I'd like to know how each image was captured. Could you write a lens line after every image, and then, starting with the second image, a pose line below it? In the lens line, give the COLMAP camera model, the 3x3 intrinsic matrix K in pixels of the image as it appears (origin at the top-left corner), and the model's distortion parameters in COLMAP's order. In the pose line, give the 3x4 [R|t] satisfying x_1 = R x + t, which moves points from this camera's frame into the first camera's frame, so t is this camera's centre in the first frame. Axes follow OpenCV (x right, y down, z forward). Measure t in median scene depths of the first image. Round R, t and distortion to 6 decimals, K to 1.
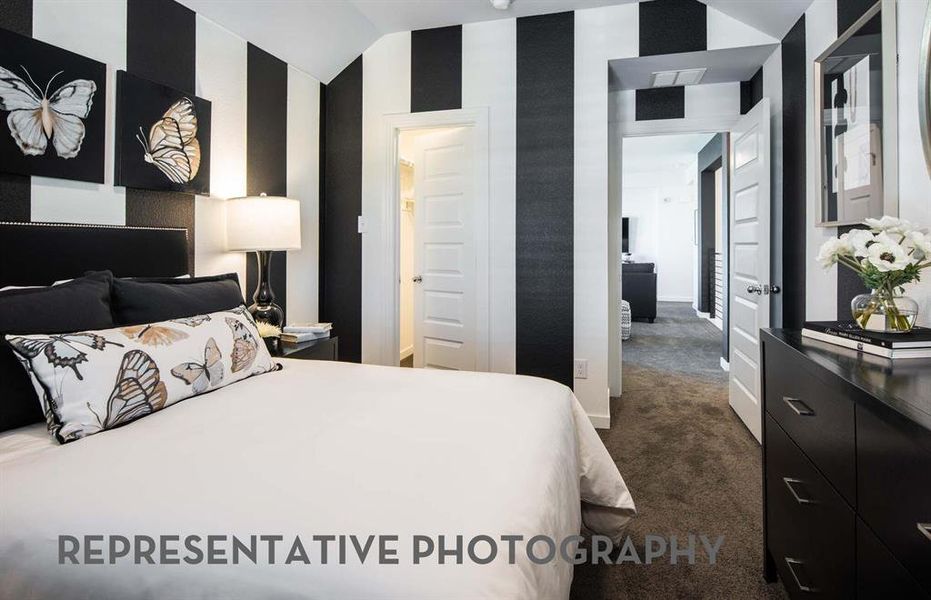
lens RADIAL K [[504.0, 0, 469.2], [0, 504.0, 226.6], [0, 0, 1]] dist [-0.003753, -0.000751]
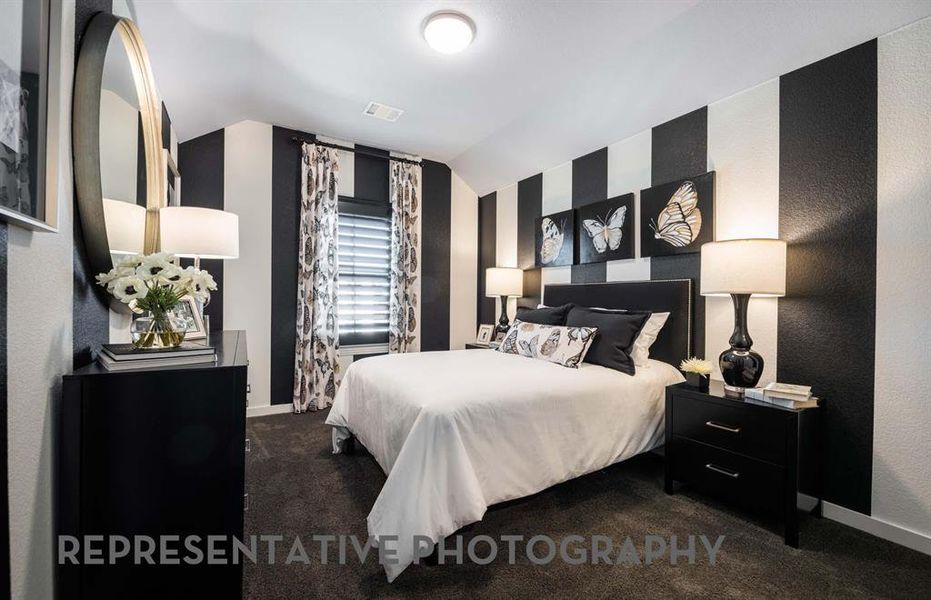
lens RADIAL K [[368.1, 0, 454.7], [0, 368.1, 300.3], [0, 0, 1]] dist [-0.000491, -0.012388]
pose [[-0.691545, 0.001096, -0.722333, 0.638621], [0.023676, 0.999496, -0.021151, 0.074621], [0.721945, -0.031729, -0.691222, 1.358595]]
